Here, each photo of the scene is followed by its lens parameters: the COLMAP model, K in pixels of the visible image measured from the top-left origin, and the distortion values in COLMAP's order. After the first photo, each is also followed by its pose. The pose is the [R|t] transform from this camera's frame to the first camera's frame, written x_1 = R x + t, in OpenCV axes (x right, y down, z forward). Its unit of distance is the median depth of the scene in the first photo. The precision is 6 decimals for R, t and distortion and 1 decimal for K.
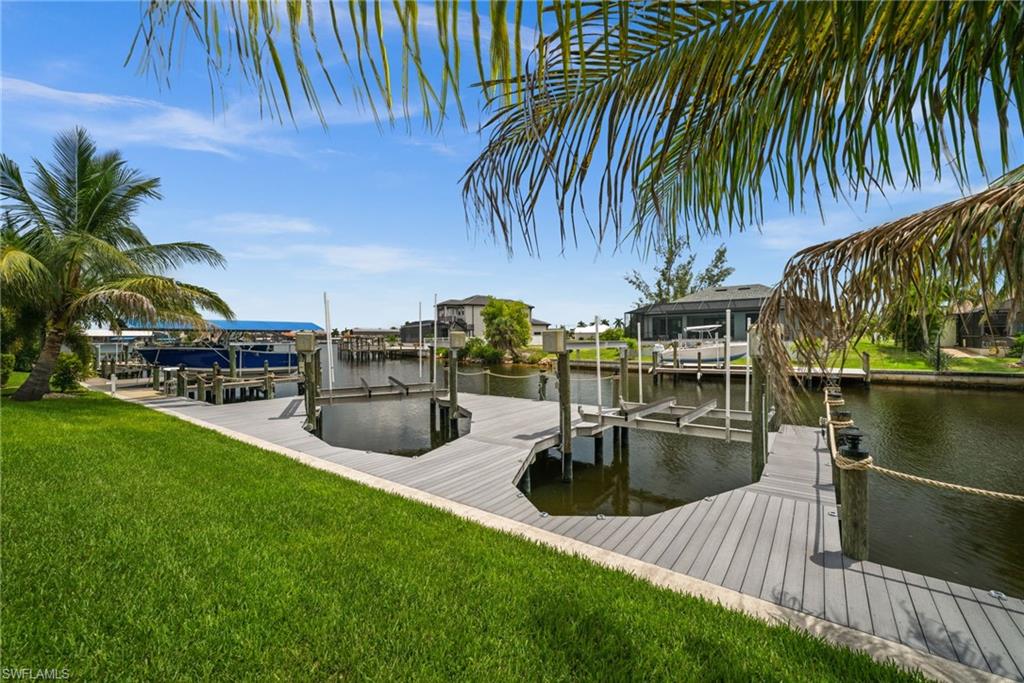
lens RADIAL K [[408.7, 0, 514.1], [0, 408.7, 341.1], [0, 0, 1]] dist [-0.001679, 0.000507]
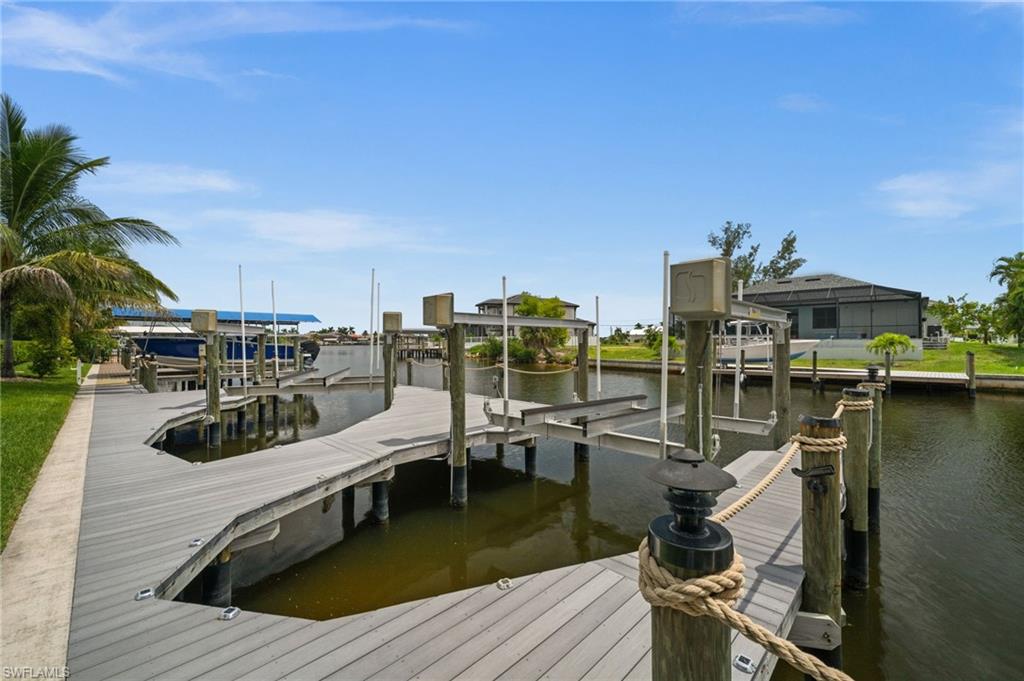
lens RADIAL K [[408.7, 0, 514.1], [0, 408.7, 340.1], [0, 0, 1]] dist [-0.001679, 0.000507]
pose [[0.989462, 0.006399, -0.144650, 0.109459], [-0.007898, 0.999921, -0.009792, 0.019219], [0.144576, 0.010832, 0.989434, 0.100475]]
